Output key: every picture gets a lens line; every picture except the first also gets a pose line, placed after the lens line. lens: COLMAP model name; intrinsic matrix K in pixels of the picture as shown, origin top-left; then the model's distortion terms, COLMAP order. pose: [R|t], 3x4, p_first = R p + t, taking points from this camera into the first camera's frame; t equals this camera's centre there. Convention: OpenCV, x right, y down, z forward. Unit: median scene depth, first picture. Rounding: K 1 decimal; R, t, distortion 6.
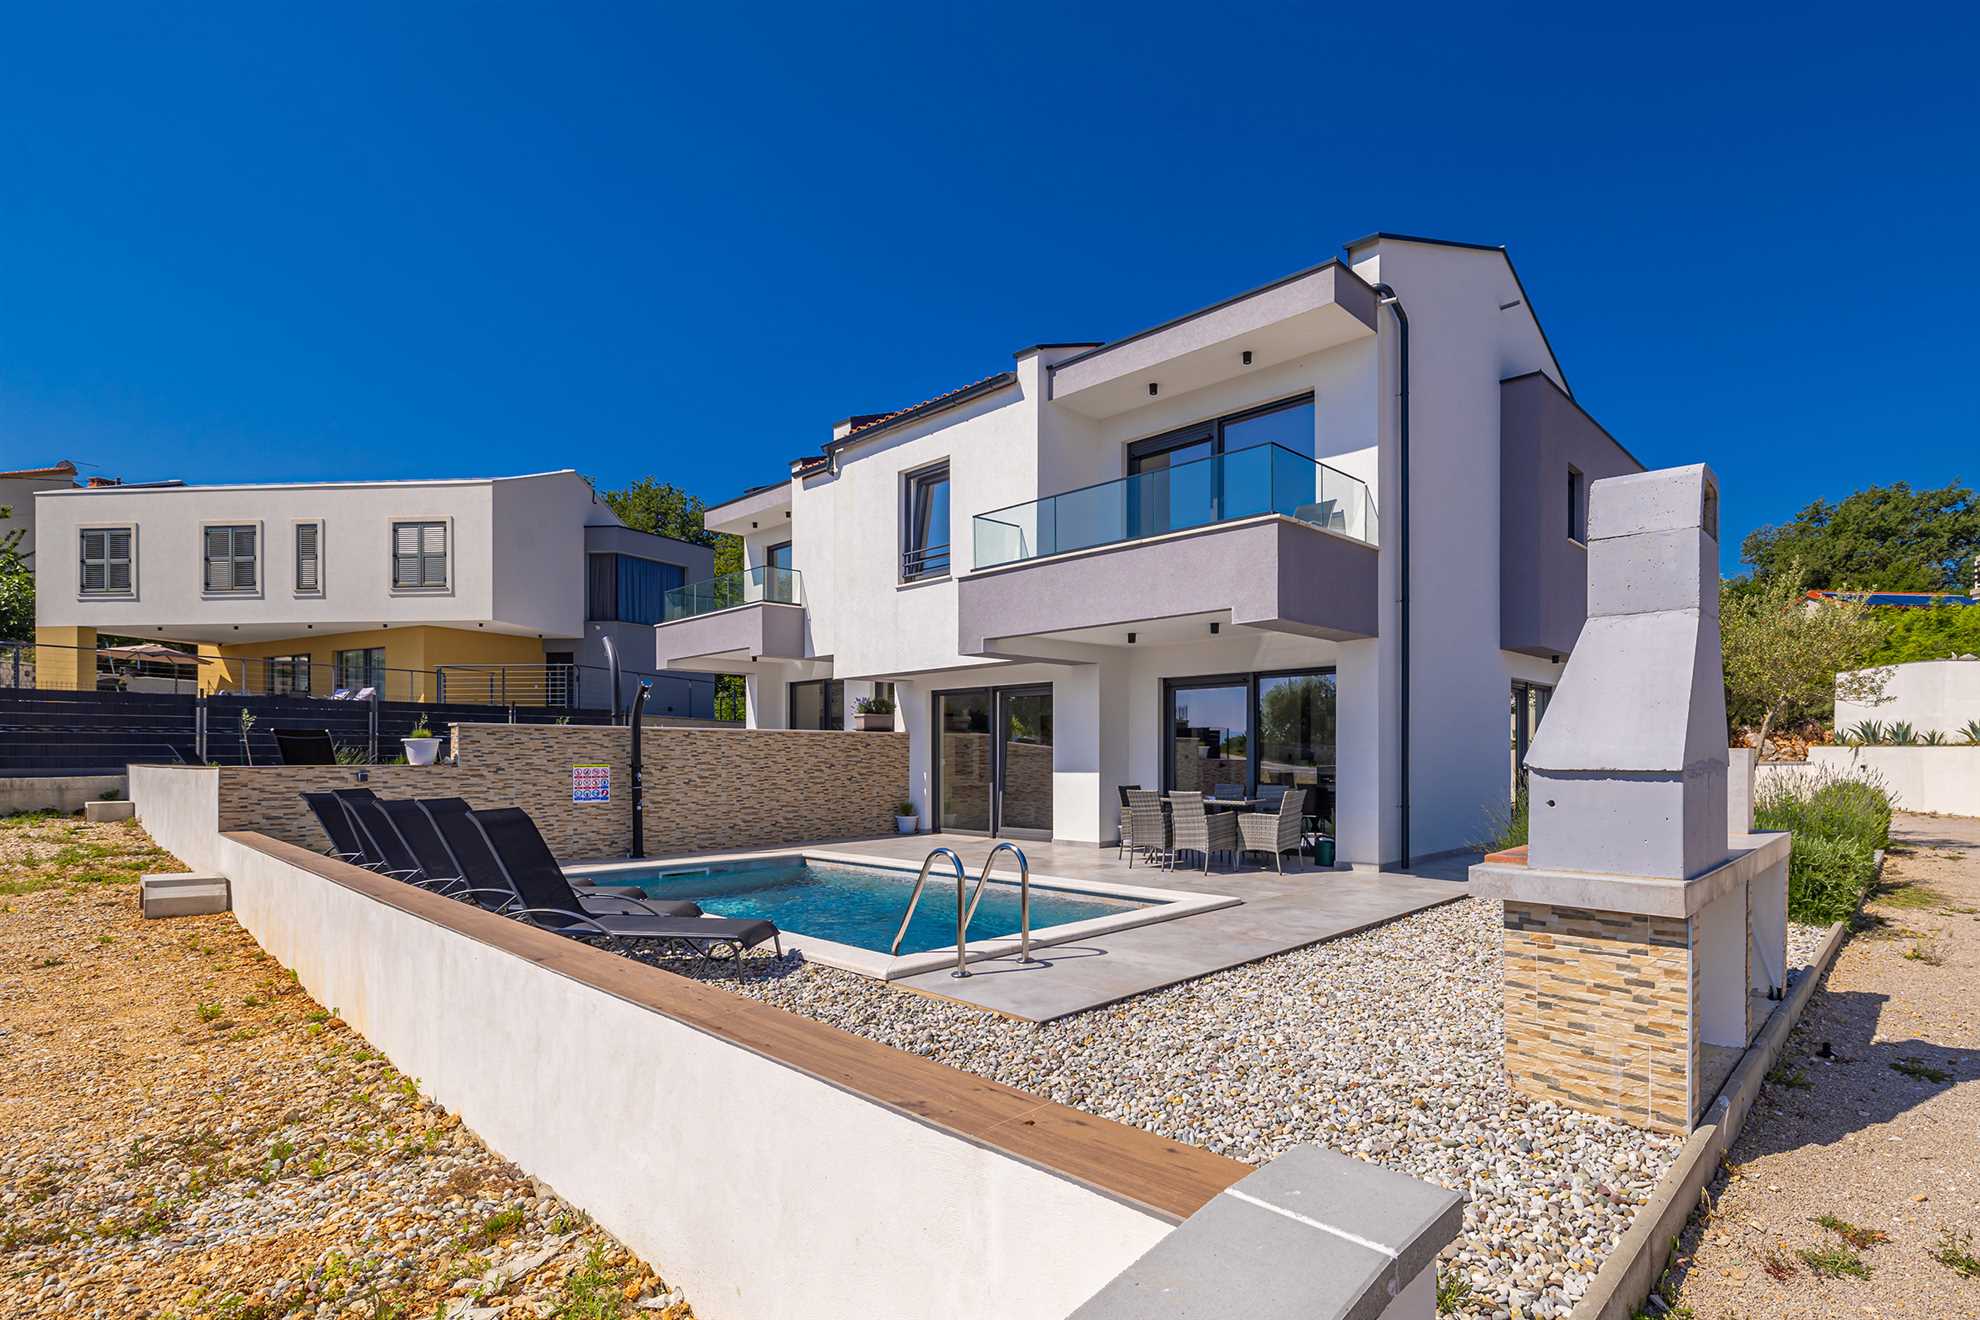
lens RADIAL K [[956.2, 0, 1134.9], [0, 956.2, 775.2], [0, 0, 1]] dist [0.002405, 0.000216]
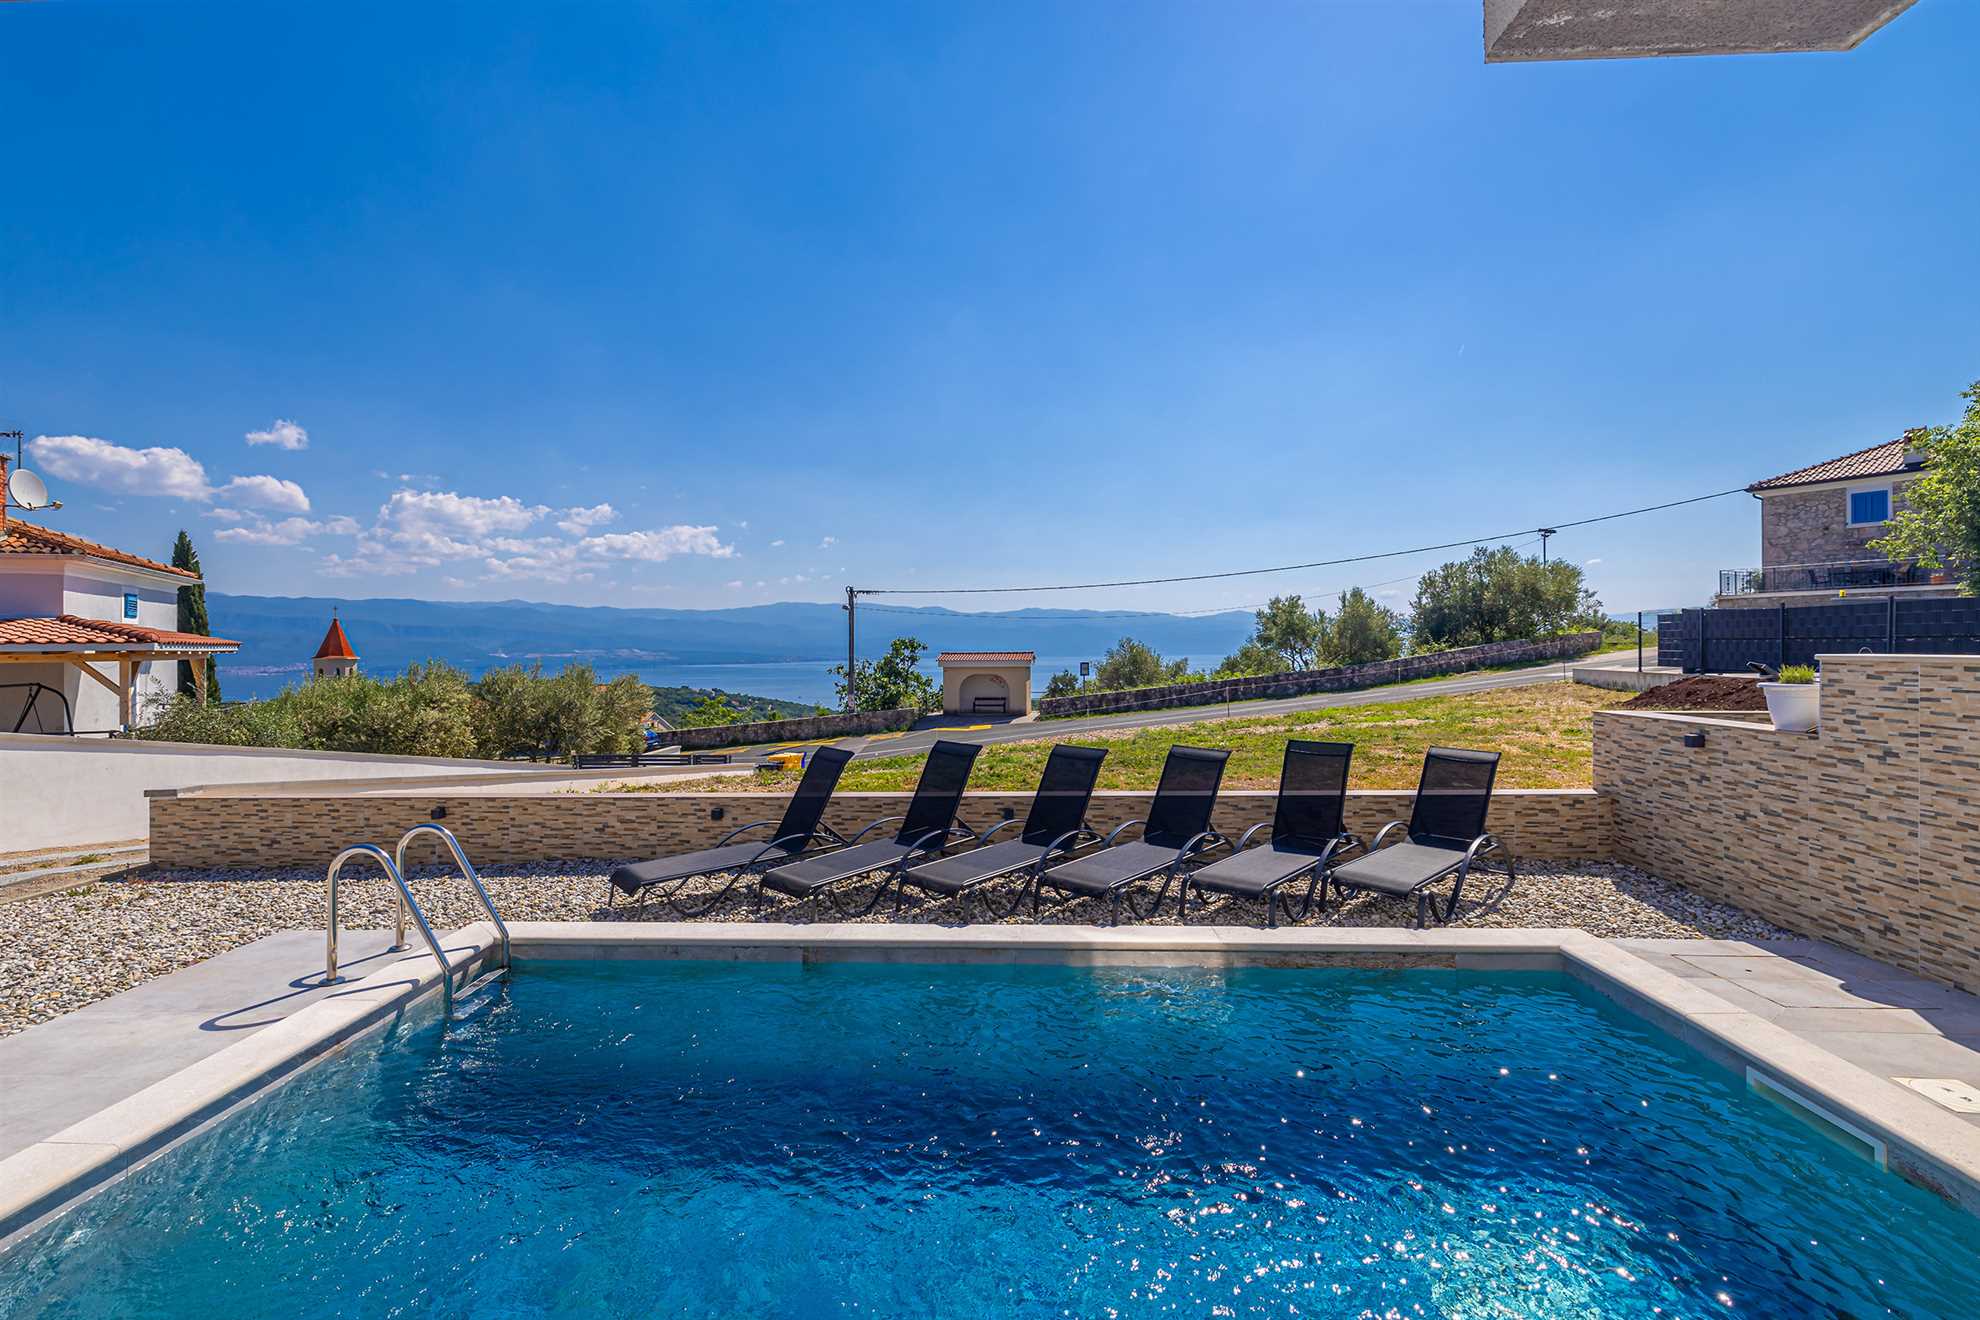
lens RADIAL K [[886.5, 0, 982.4], [0, 886.5, 650.3], [0, 0, 1]] dist [0.001257, 0.000285]
pose [[-0.797928, 0.011575, -0.602641, -0.048494], [-0.002639, 0.999739, 0.022695, -0.053349], [0.602747, 0.019699, -0.797689, 0.891260]]
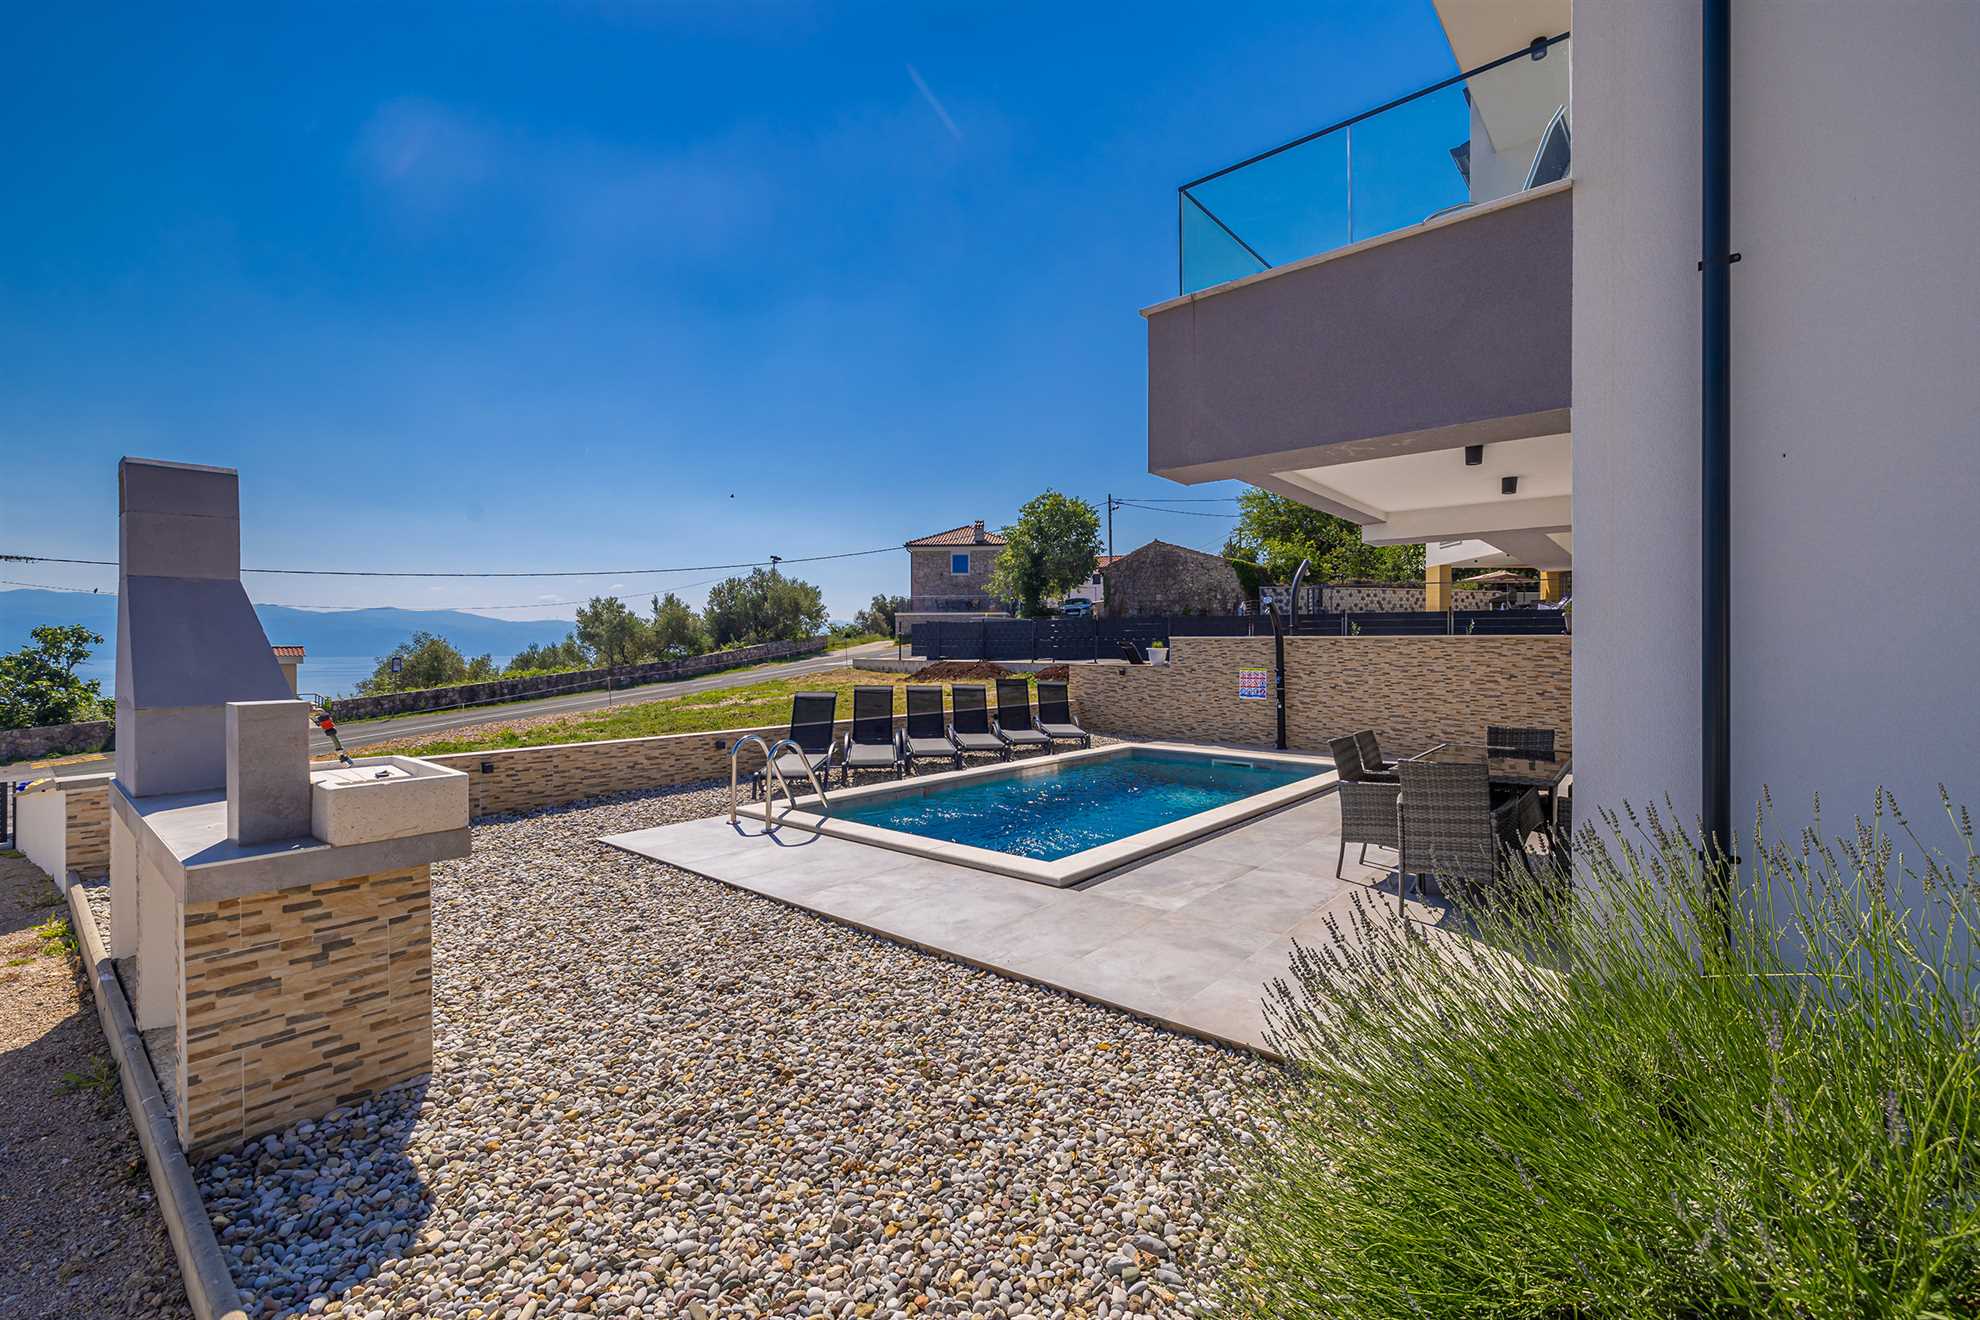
lens RADIAL K [[852.1, 0, 989.3], [0, 852.1, 651.1], [0, 0, 1]] dist [0.001324, 0.000403]
pose [[-0.009075, 0.008122, -0.999926, 0.473508], [-0.022389, 0.999715, 0.008323, -0.030711], [0.999708, 0.022463, -0.008890, 0.592290]]
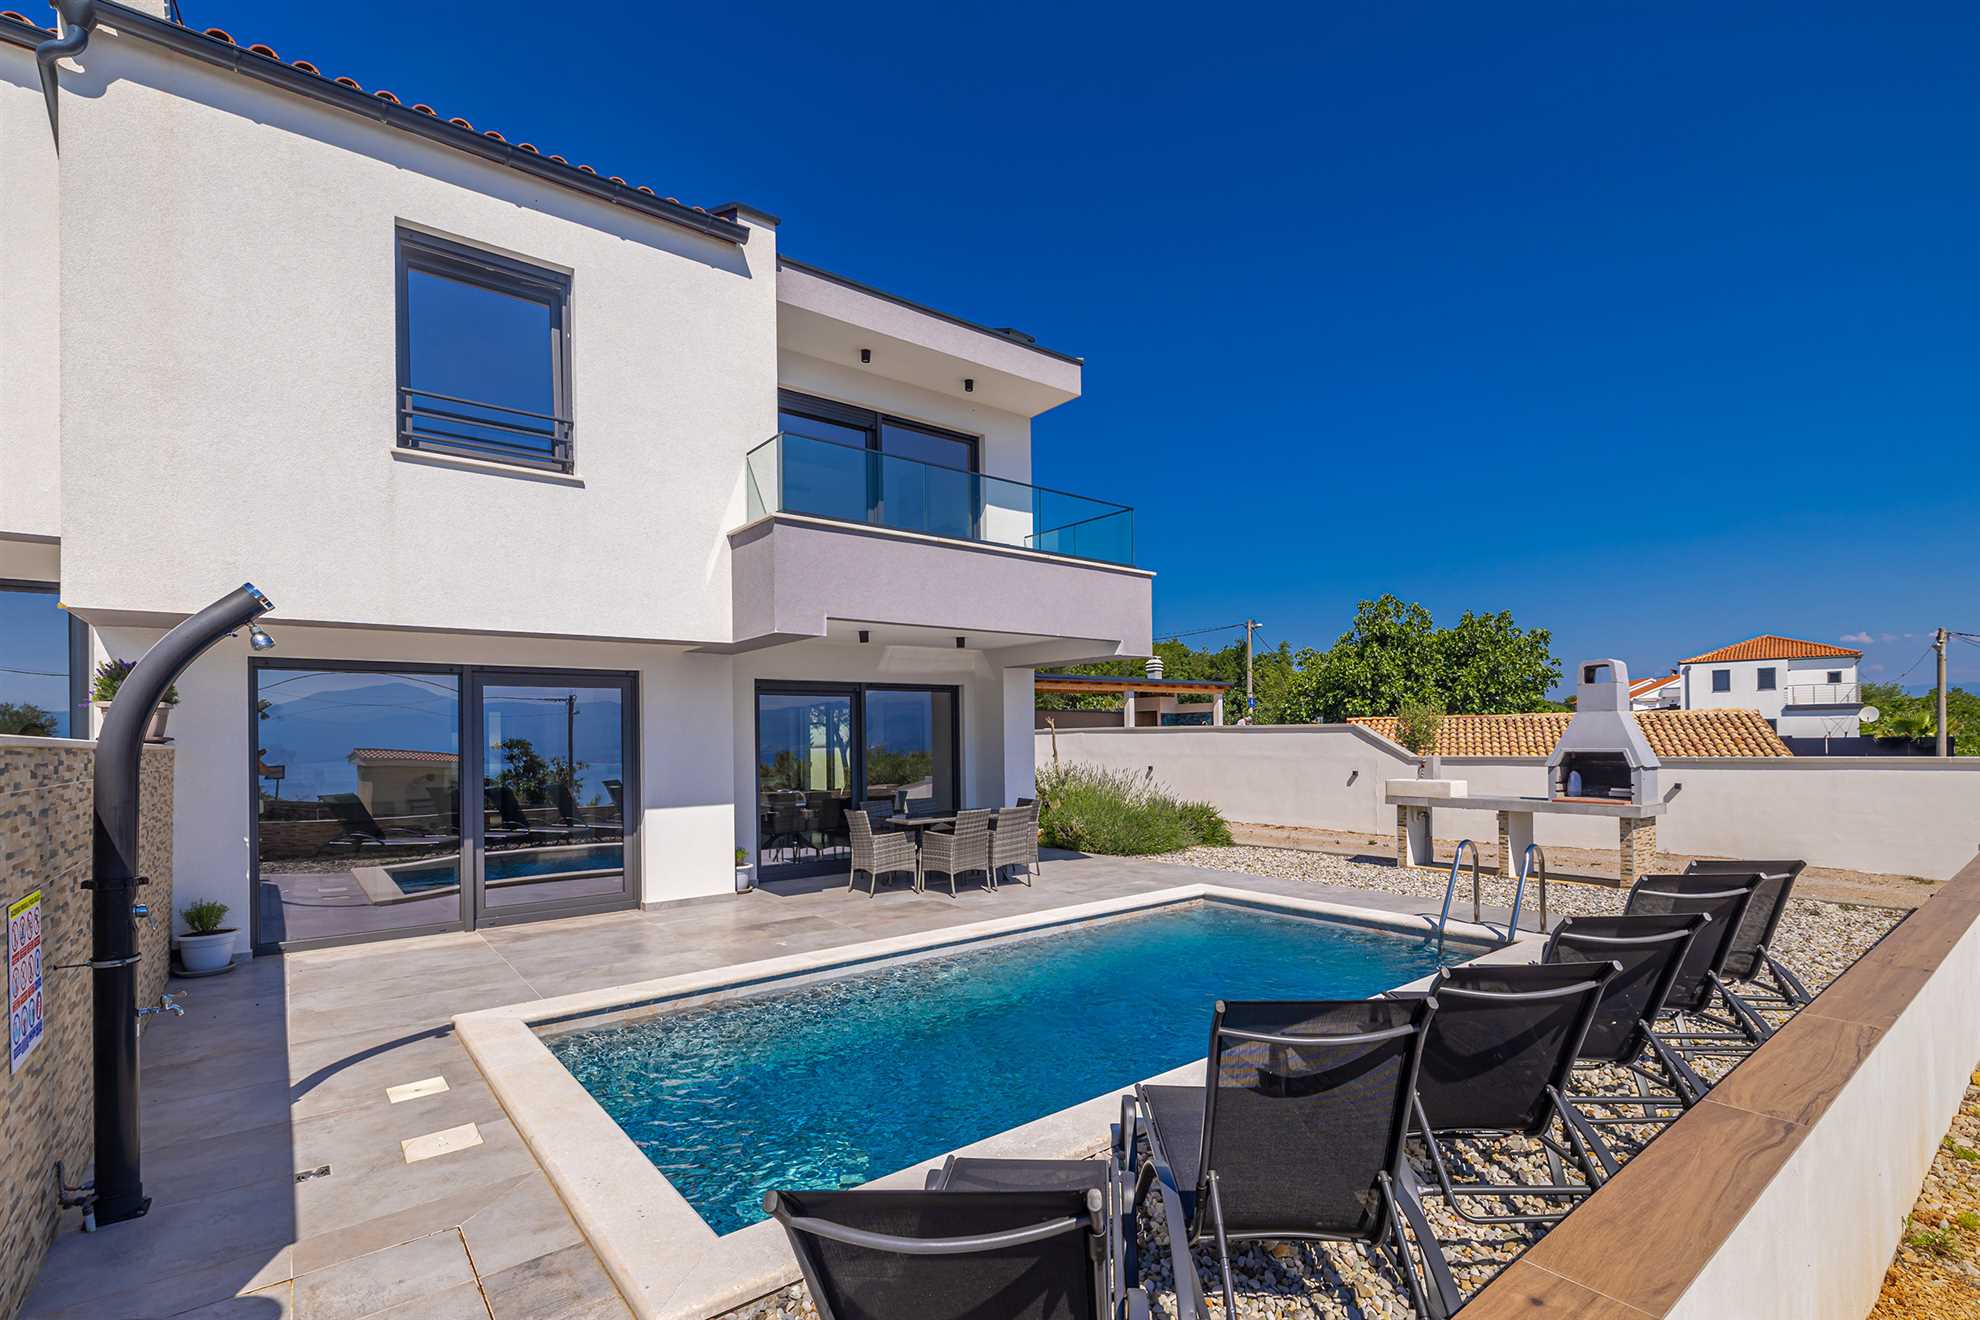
lens RADIAL K [[880.0, 0, 1015.3], [0, 880.0, 744.0], [0, 0, 1]] dist [0.001473, 0.000250]
pose [[0.189619, -0.002069, 0.981856, -0.653288], [0.035012, 0.999376, -0.004656, -0.034552], [-0.981233, 0.035260, 0.189573, 0.632376]]
